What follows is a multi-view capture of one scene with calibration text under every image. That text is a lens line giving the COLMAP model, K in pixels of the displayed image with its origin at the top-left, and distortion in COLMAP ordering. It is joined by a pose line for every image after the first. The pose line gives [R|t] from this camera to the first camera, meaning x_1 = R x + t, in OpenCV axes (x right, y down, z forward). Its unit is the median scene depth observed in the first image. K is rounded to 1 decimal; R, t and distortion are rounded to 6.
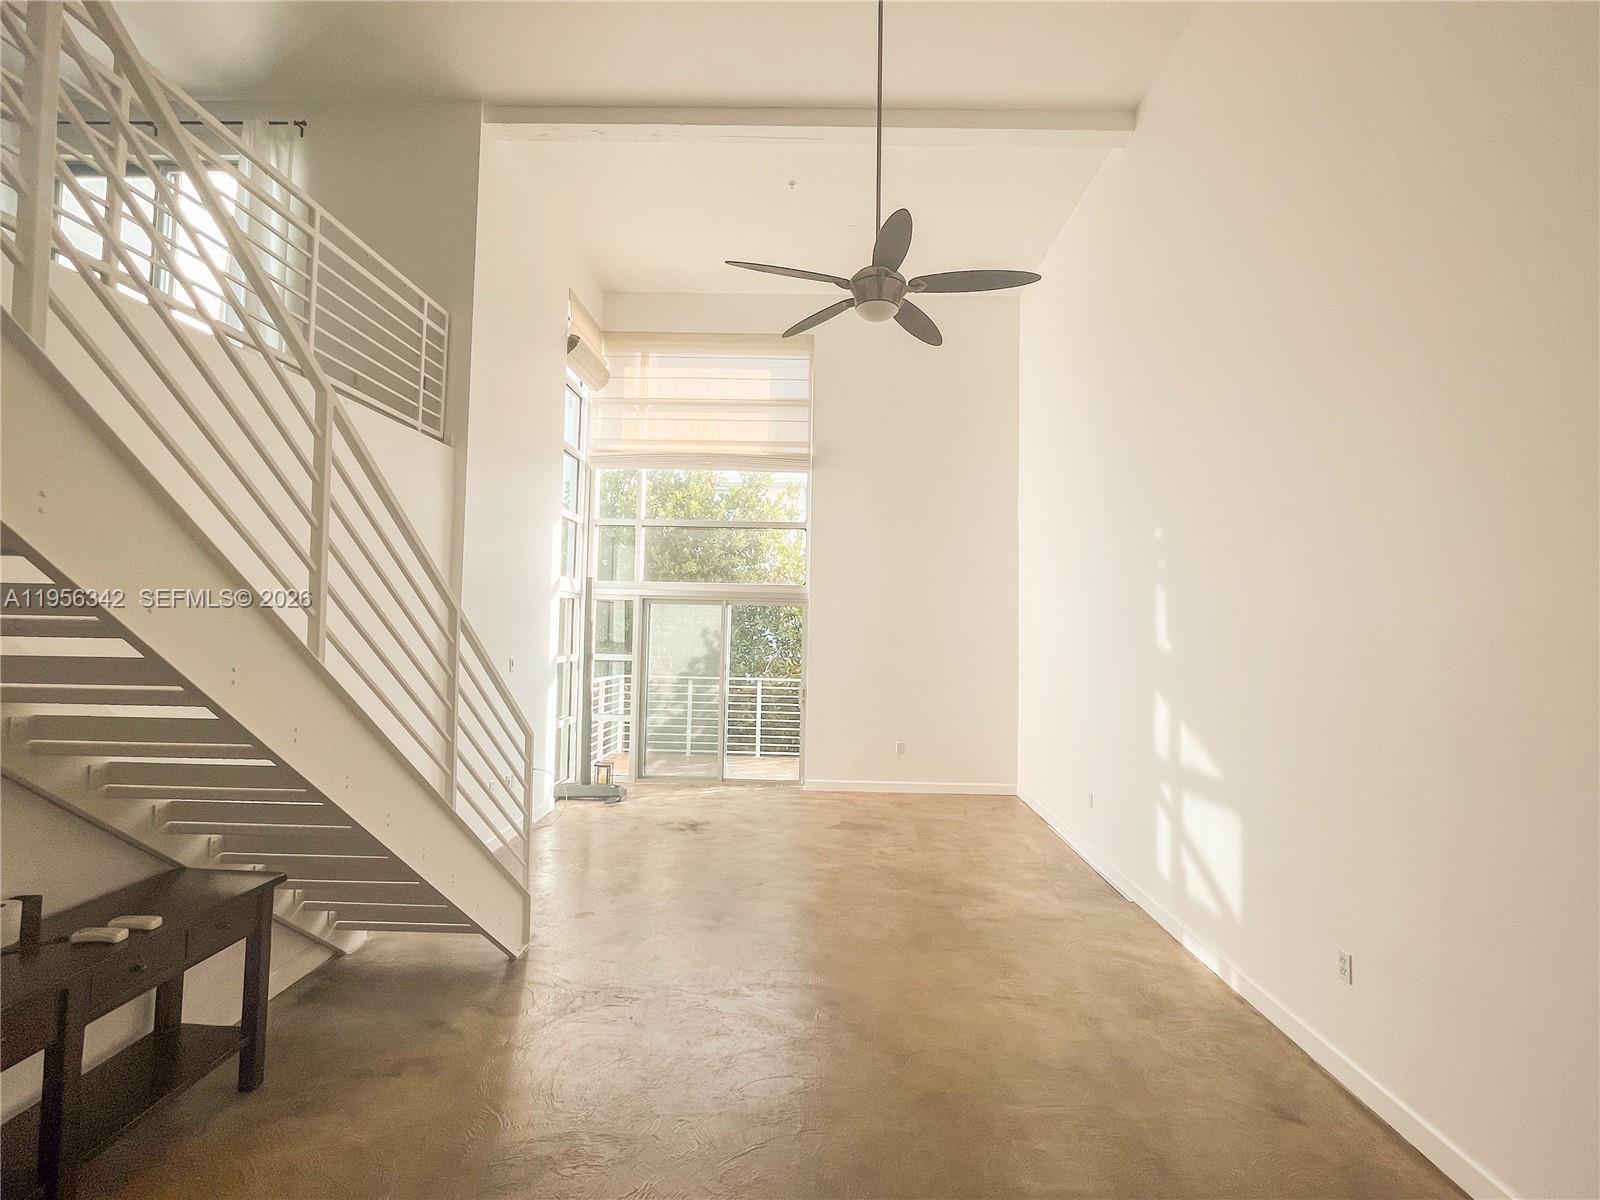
lens RADIAL K [[752.2, 0, 800.5], [0, 752.2, 599.1], [0, 0, 1]] dist [-0.002698, -0.002189]
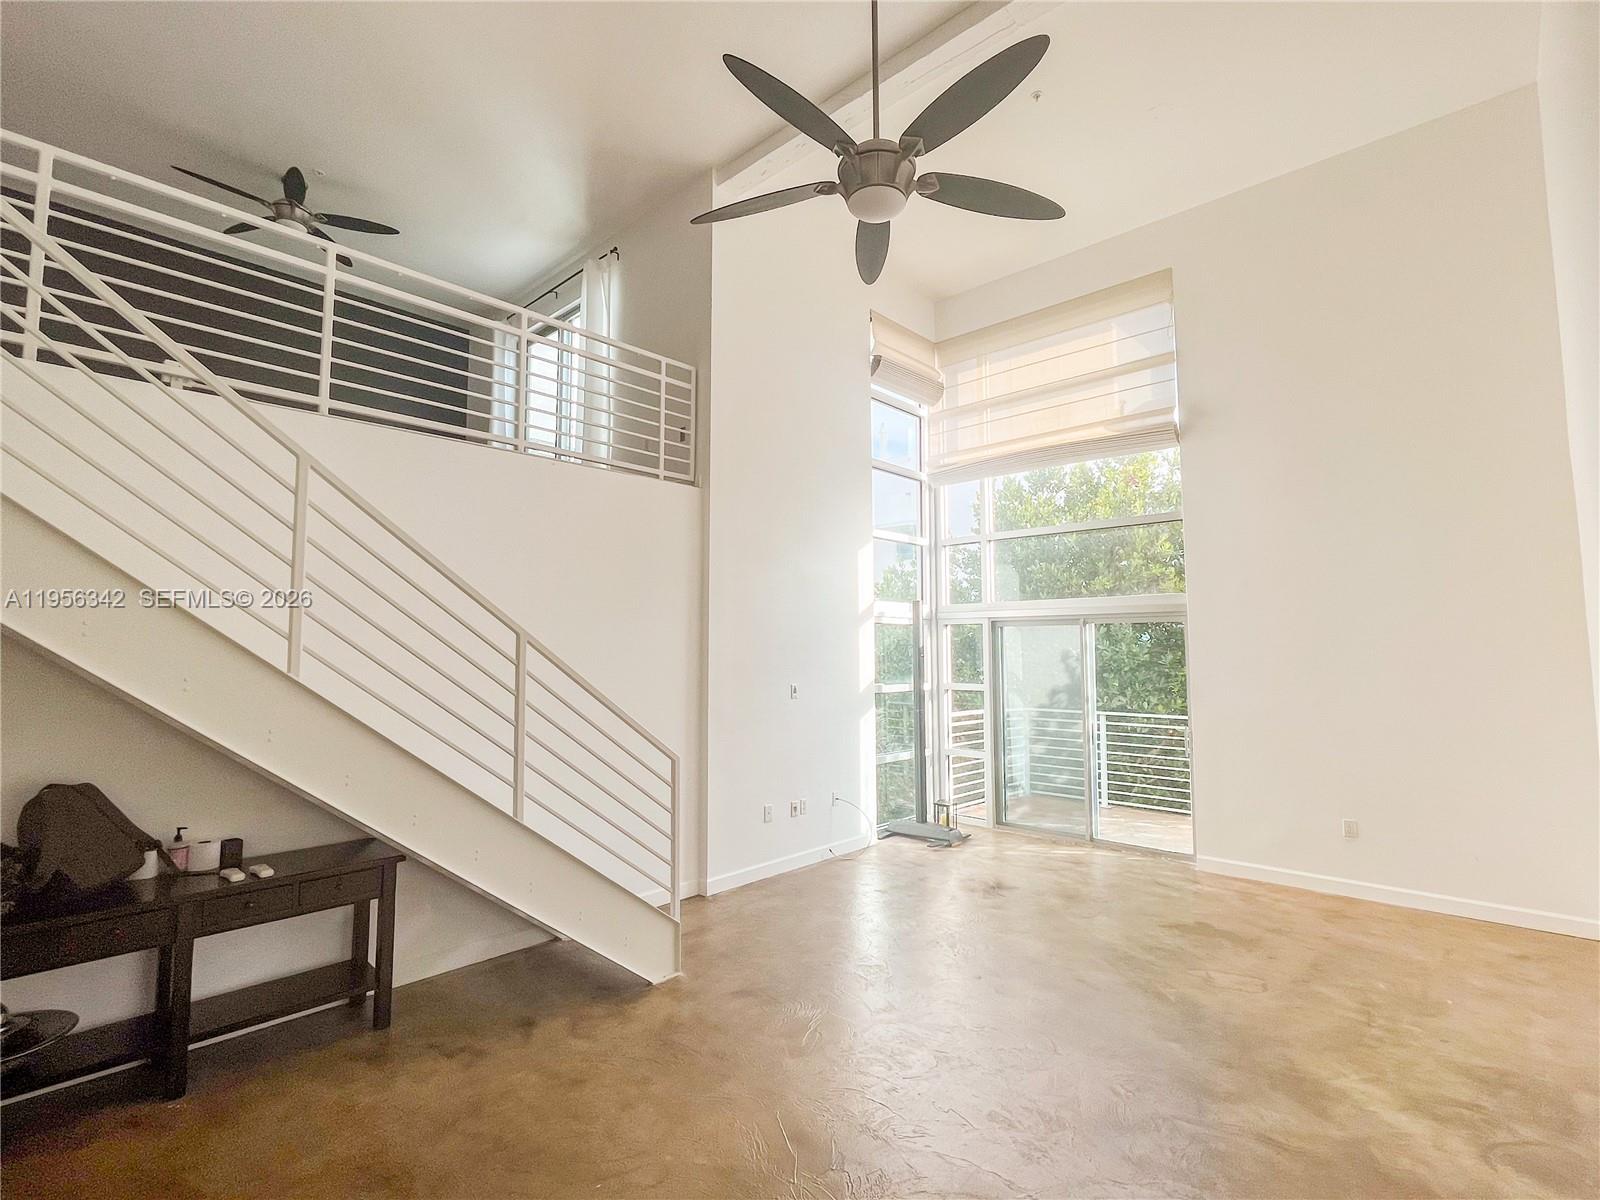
lens RADIAL K [[752.2, 0, 799.7], [0, 752.2, 597.1], [0, 0, 1]] dist [-0.002698, -0.002189]
pose [[0.744091, -0.070352, -0.664363, 0.225108], [0.038540, 0.997304, -0.062442, 0.018372], [0.666965, 0.020858, 0.744797, 0.184707]]
